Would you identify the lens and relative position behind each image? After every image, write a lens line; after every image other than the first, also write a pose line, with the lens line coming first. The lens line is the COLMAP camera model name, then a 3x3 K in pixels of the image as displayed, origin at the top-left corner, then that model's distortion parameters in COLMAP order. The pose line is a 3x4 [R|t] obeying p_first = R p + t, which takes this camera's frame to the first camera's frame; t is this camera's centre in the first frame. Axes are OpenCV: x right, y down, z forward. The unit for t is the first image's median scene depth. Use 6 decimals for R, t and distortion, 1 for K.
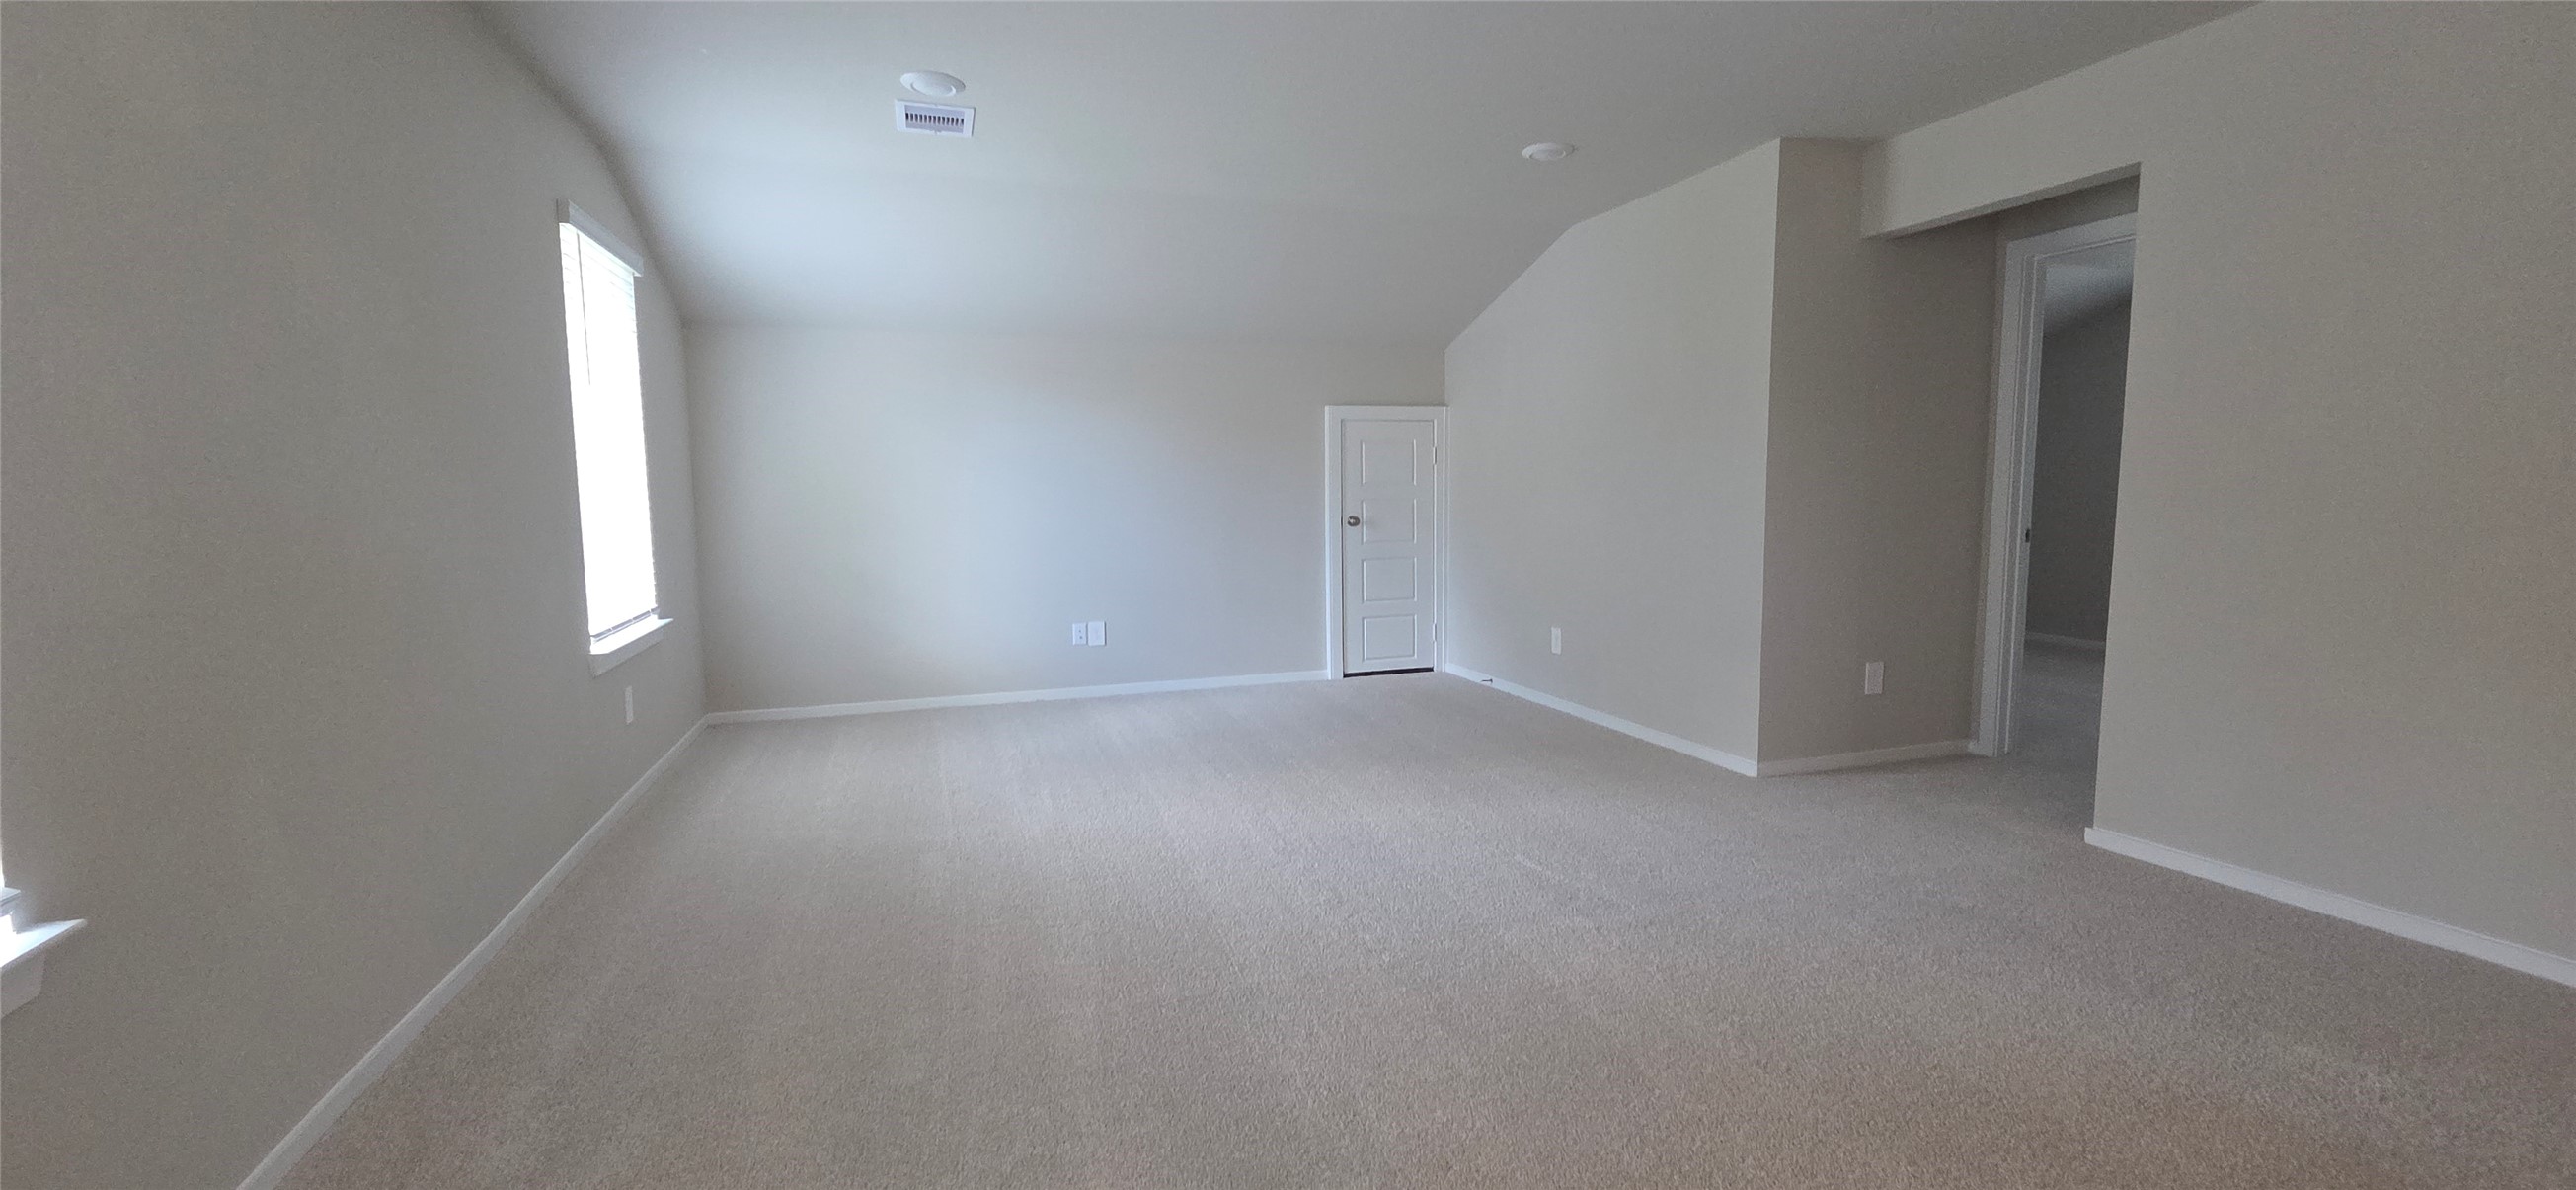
lens RADIAL K [[1050.3, 0, 1287.3], [0, 1050.3, 591.4], [0, 0, 1]] dist [0.007441, -0.005901]
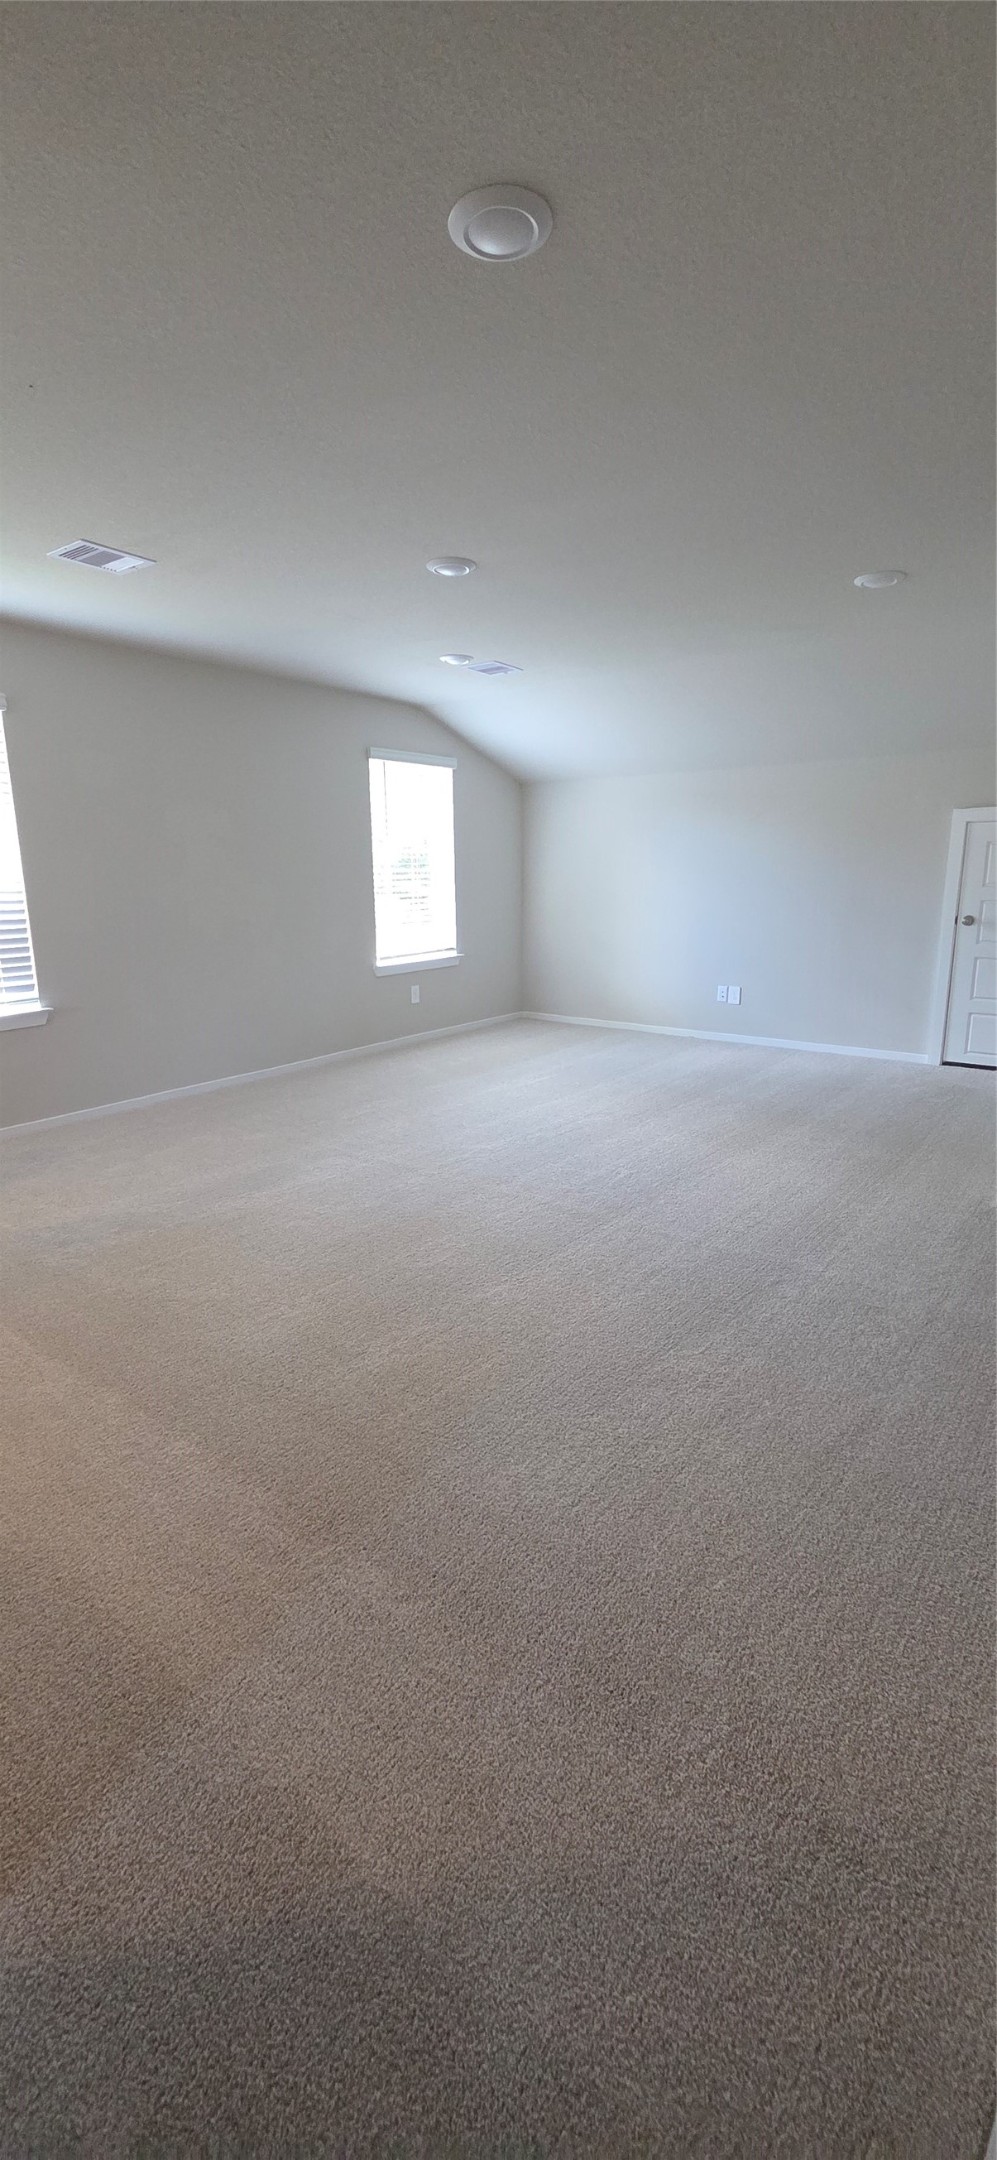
lens RADIAL K [[880.6, 0, 497.4], [0, 880.6, 1081.6], [0, 0, 1]] dist [0.007441, -0.005901]
pose [[0.556610, 0.197904, -0.806858, 0.555636], [-0.083815, 0.979634, 0.182462, -0.030284], [0.826535, -0.033933, 0.561861, 0.102317]]
